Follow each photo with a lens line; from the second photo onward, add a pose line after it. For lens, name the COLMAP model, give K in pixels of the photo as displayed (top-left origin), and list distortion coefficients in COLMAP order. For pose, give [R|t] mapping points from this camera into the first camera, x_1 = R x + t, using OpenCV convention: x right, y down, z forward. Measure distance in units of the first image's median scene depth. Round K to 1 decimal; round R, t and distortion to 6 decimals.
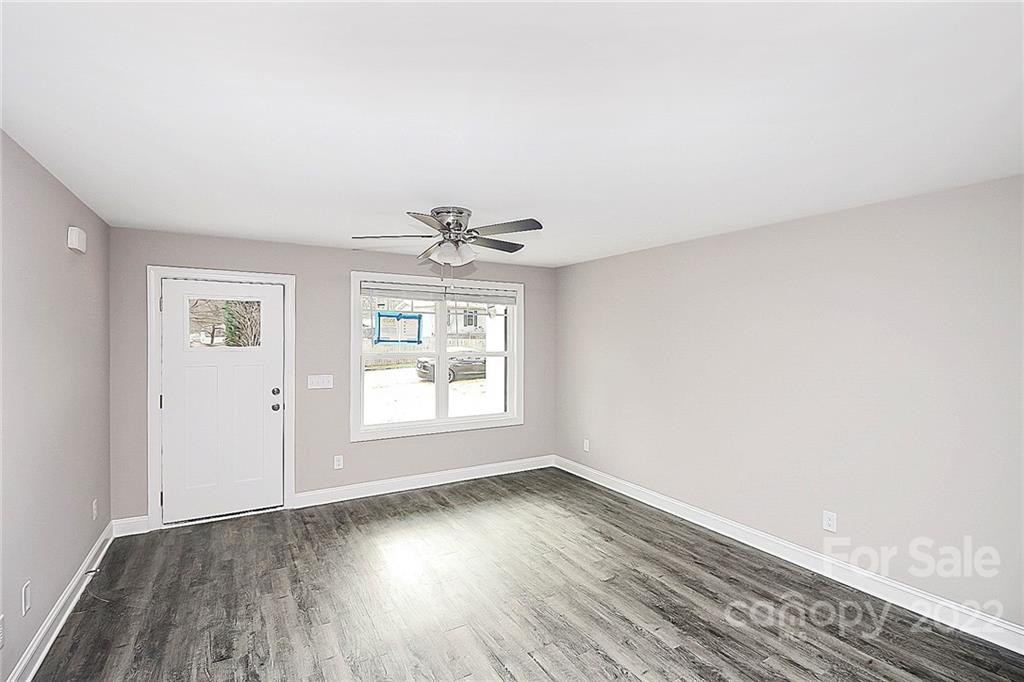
lens RADIAL K [[483.3, 0, 530.4], [0, 483.3, 337.2], [0, 0, 1]] dist [0.004297, -0.007265]
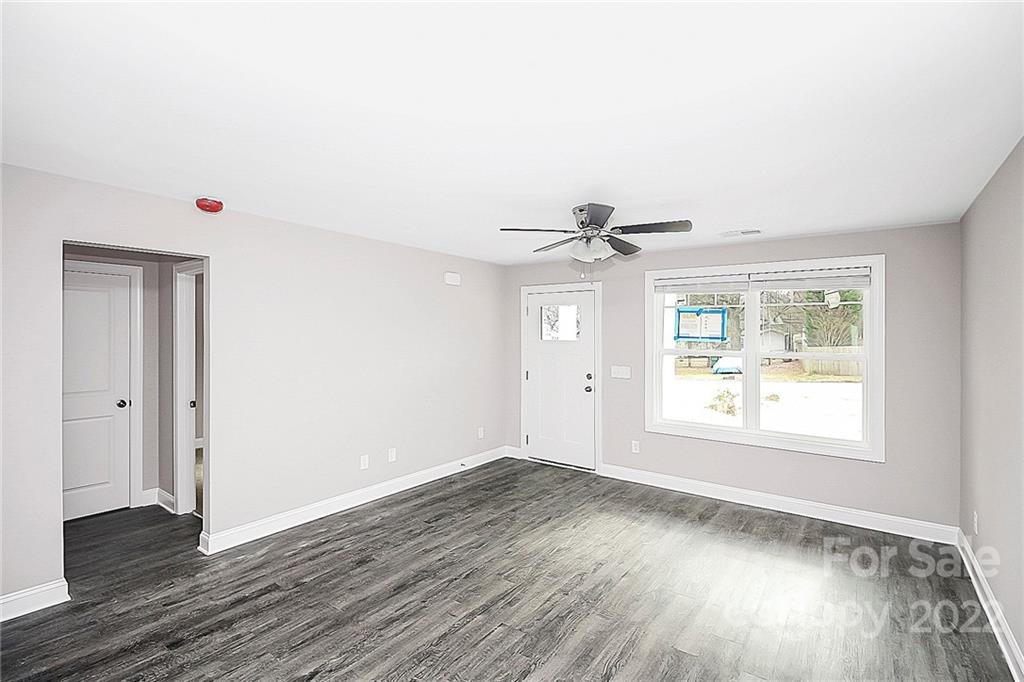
lens RADIAL K [[483.3, 0, 492.5], [0, 483.3, 332.9], [0, 0, 1]] dist [0.004297, -0.007265]
pose [[0.356417, 0.001650, -0.934326, 0.580141], [-0.004405, 0.999990, 0.000086, 0.000975], [0.934317, 0.004085, 0.356421, 0.342096]]
